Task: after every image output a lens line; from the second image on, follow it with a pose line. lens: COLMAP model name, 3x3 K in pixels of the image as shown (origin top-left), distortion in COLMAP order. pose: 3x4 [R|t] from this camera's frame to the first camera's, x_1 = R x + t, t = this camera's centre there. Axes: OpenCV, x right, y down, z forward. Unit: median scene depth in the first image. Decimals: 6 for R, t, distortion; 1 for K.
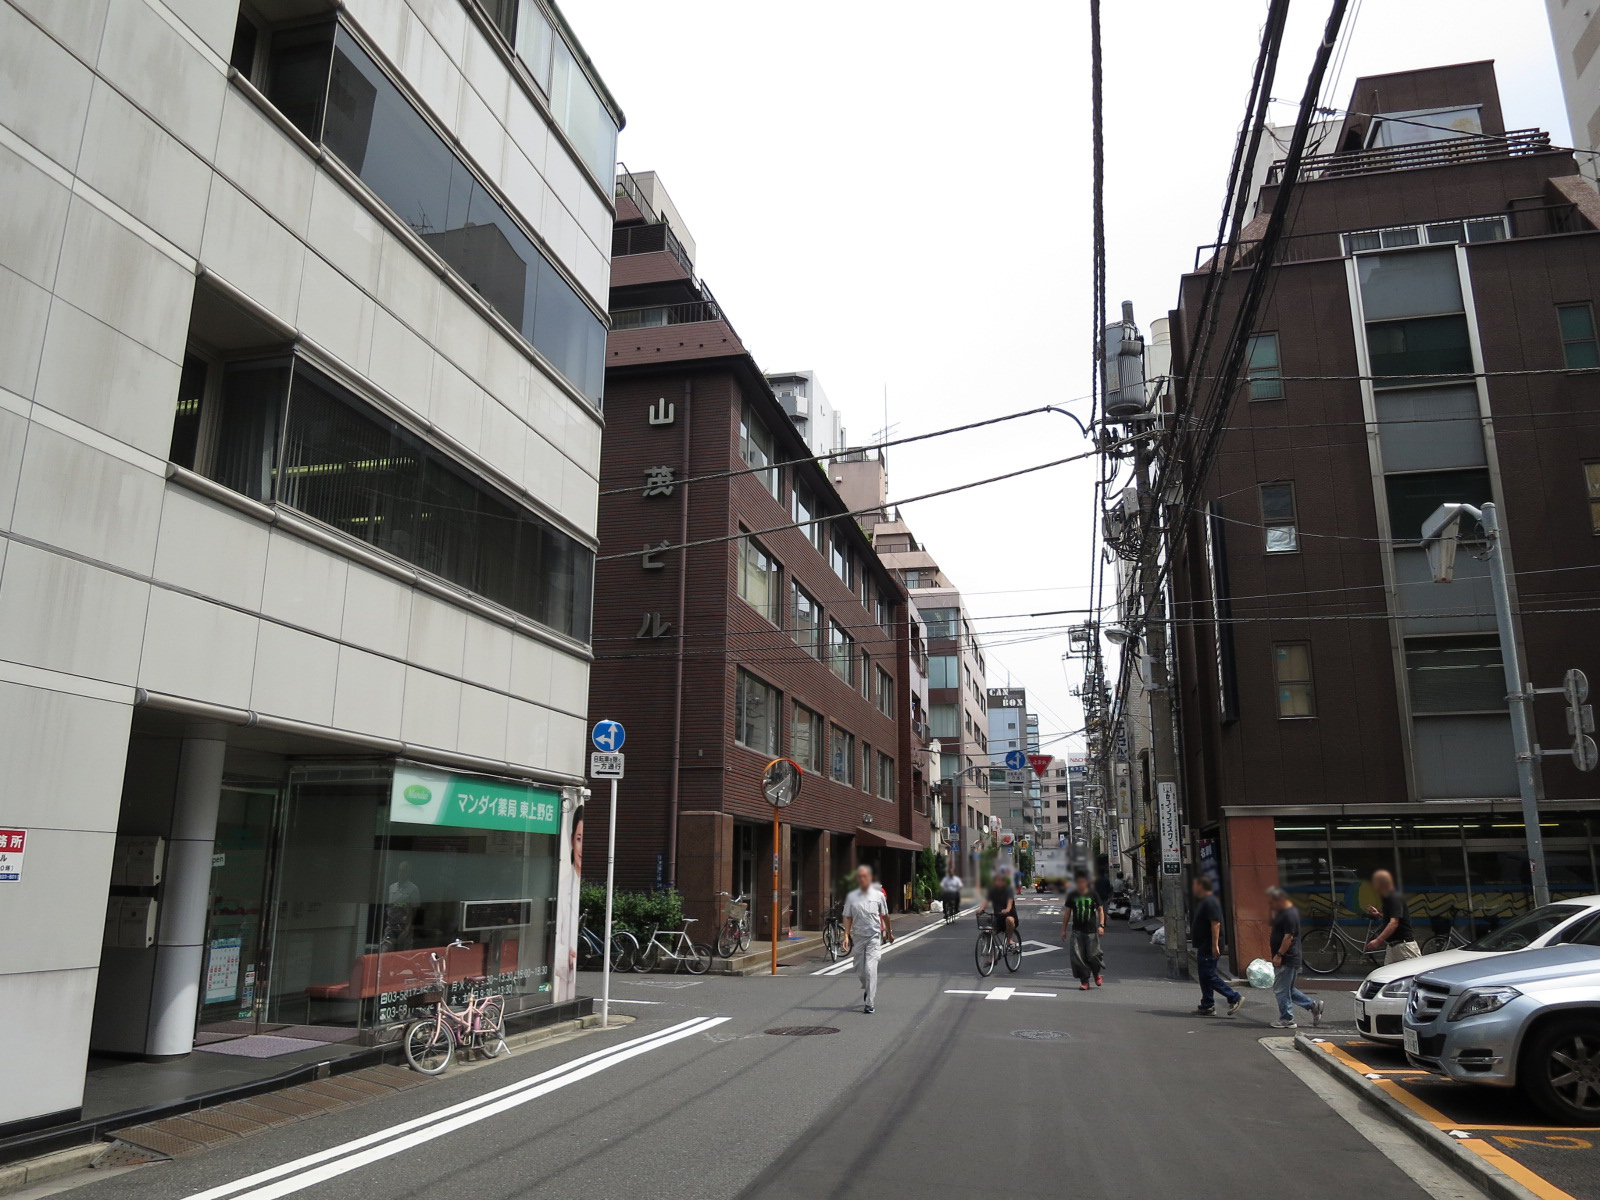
lens RADIAL K [[1150.5, 0, 803.9], [0, 1150.5, 600.7], [0, 0, 1]] dist [-0.040553, 0.002922]
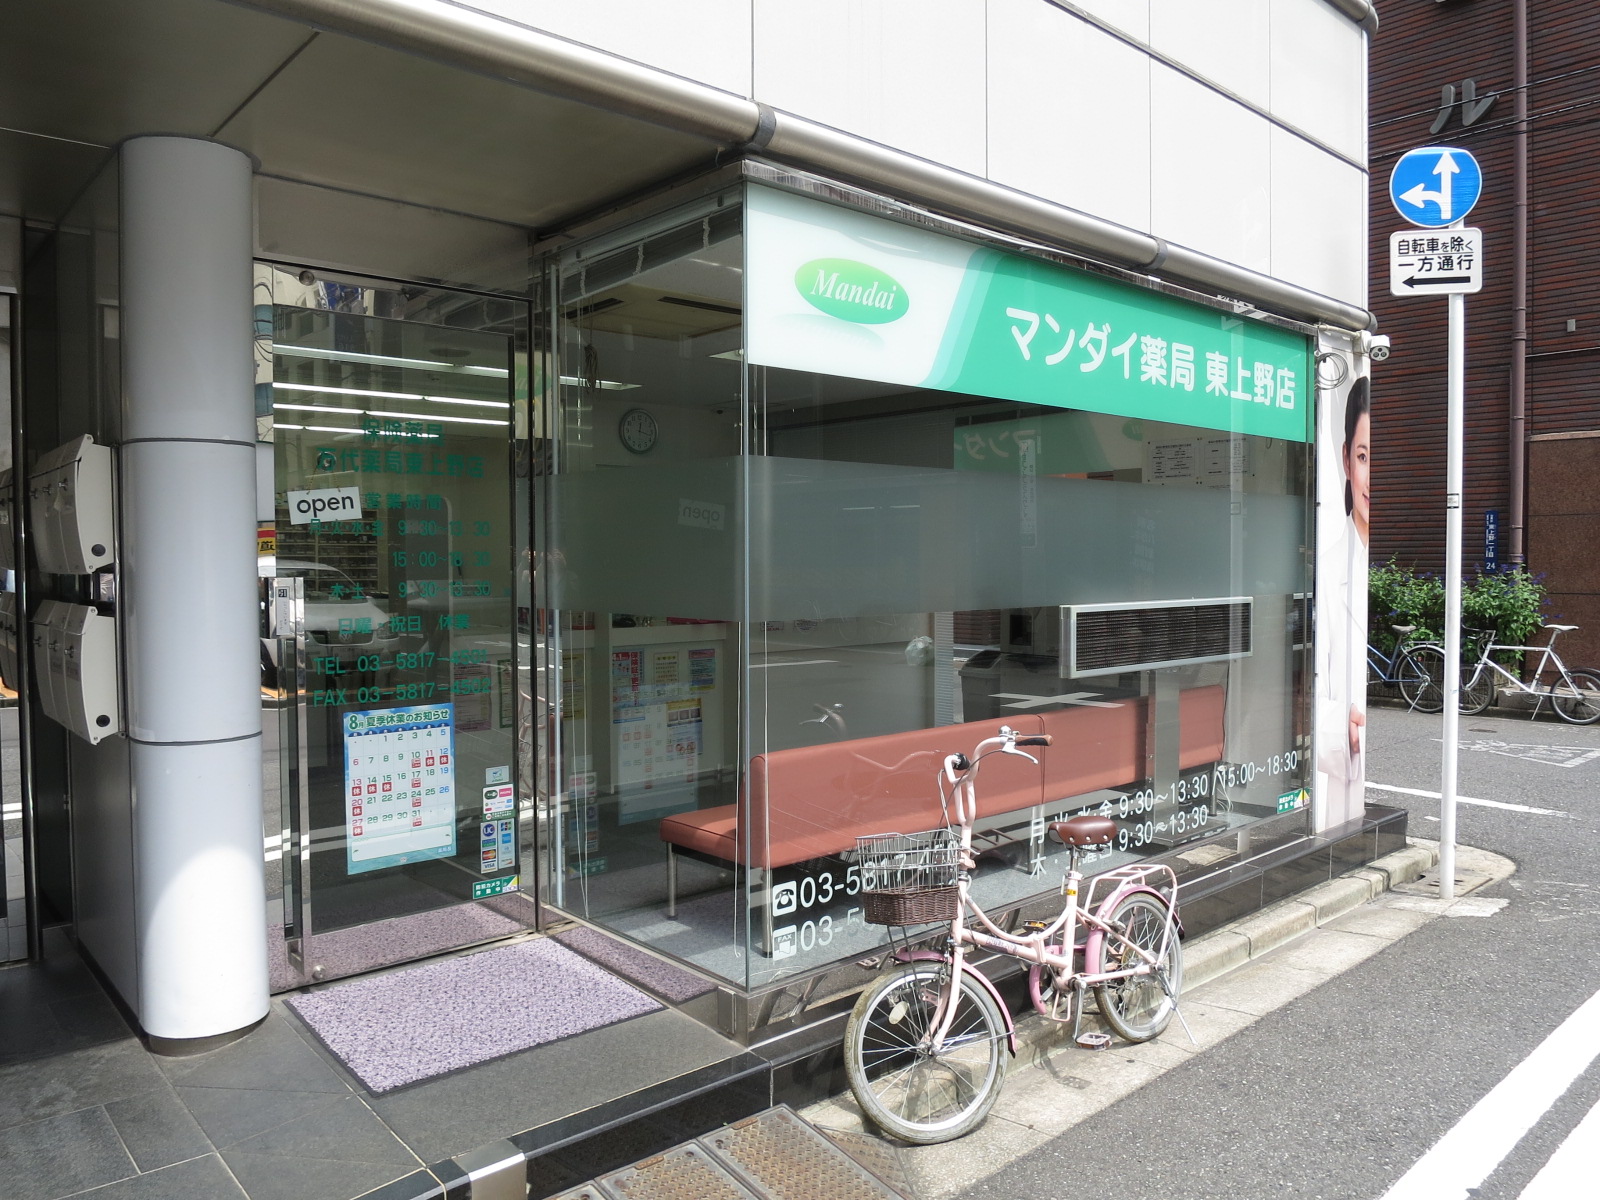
lens RADIAL K [[1150.5, 0, 805.0], [0, 1150.5, 595.9], [0, 0, 1]] dist [-0.040553, 0.002922]
pose [[0.818701, 0.009169, -0.574147, -0.132349], [0.142191, 0.965495, 0.218176, 0.147167], [0.556337, -0.260259, 0.789148, 0.583577]]
